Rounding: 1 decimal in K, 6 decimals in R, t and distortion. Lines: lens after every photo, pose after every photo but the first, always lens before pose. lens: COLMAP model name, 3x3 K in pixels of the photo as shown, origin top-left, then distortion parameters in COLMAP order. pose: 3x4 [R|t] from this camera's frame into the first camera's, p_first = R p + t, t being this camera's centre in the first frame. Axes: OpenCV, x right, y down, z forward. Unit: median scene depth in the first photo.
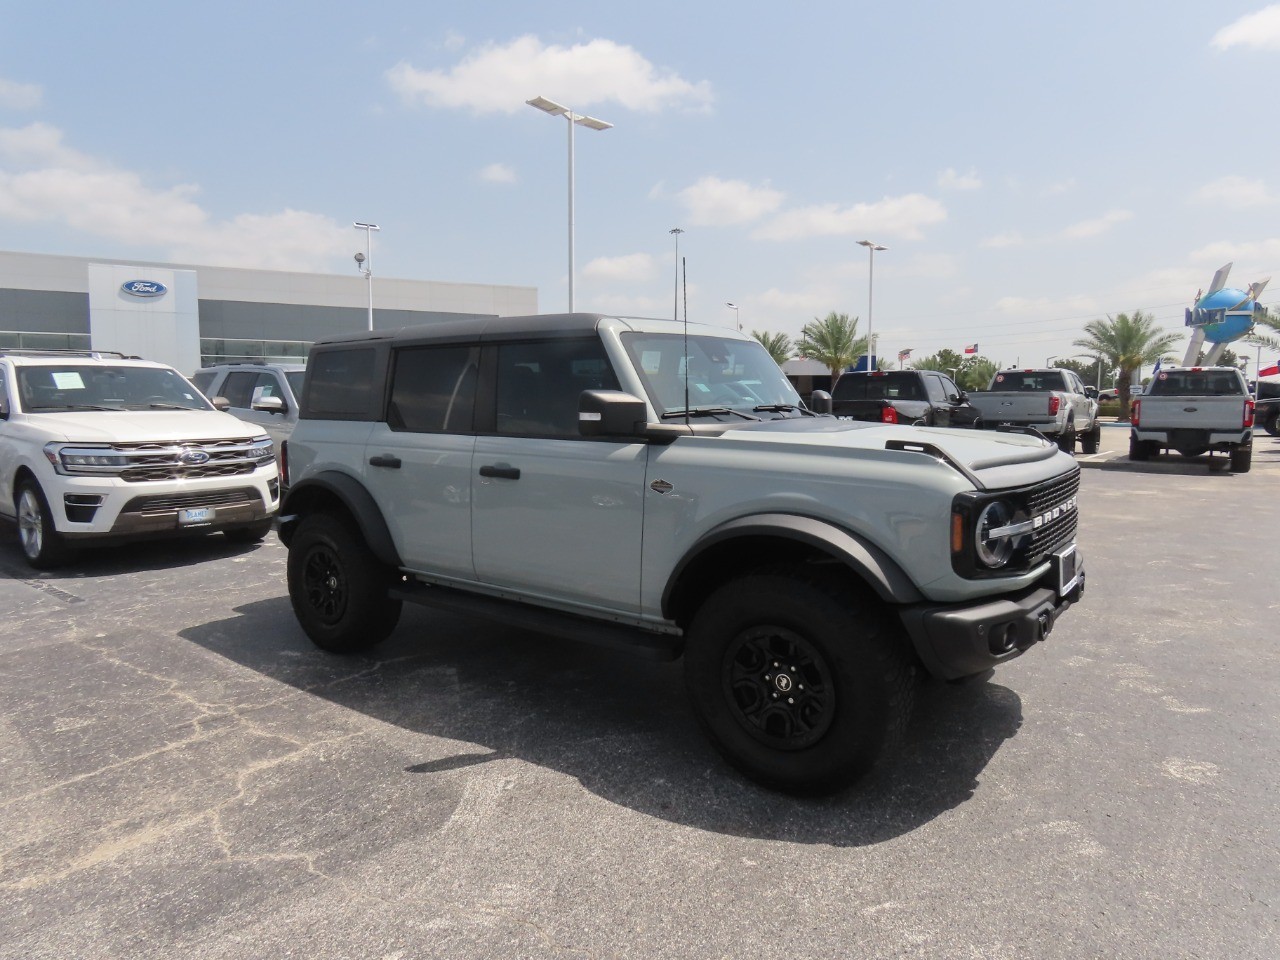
lens RADIAL K [[813.1, 0, 642.8], [0, 813.1, 481.4], [0, 0, 1]] dist [-0.004324, -0.001079]
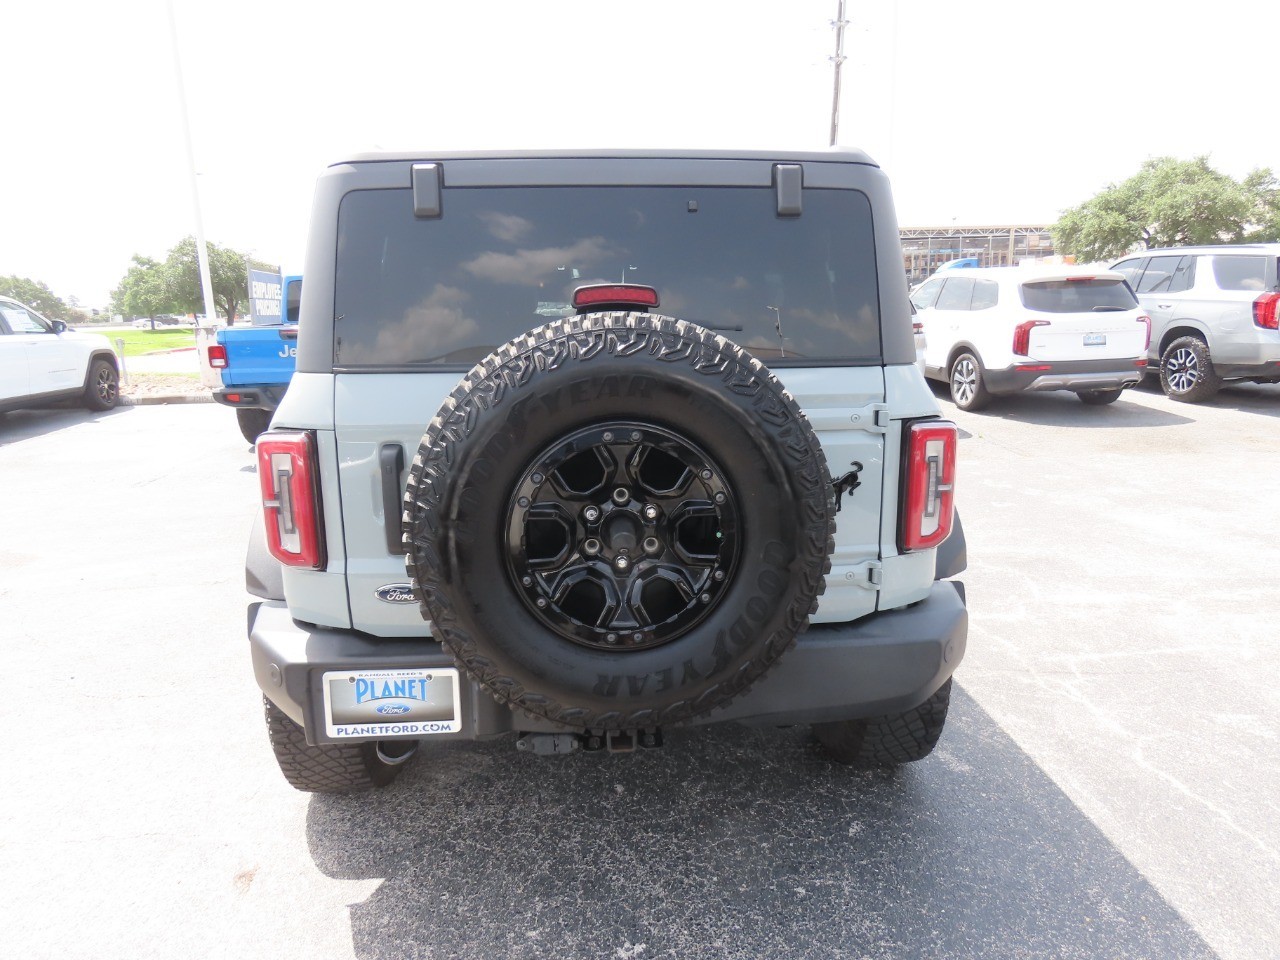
lens RADIAL K [[817.8, 0, 640.0], [0, 817.8, 480.0], [0, 0, 1]] dist [-0.003204, 0.000552]
pose [[-0.655412, -0.134119, 0.743268, -0.877108], [0.100685, 0.959808, 0.261976, -0.191661], [-0.748530, 0.246539, -0.615566, 1.866393]]
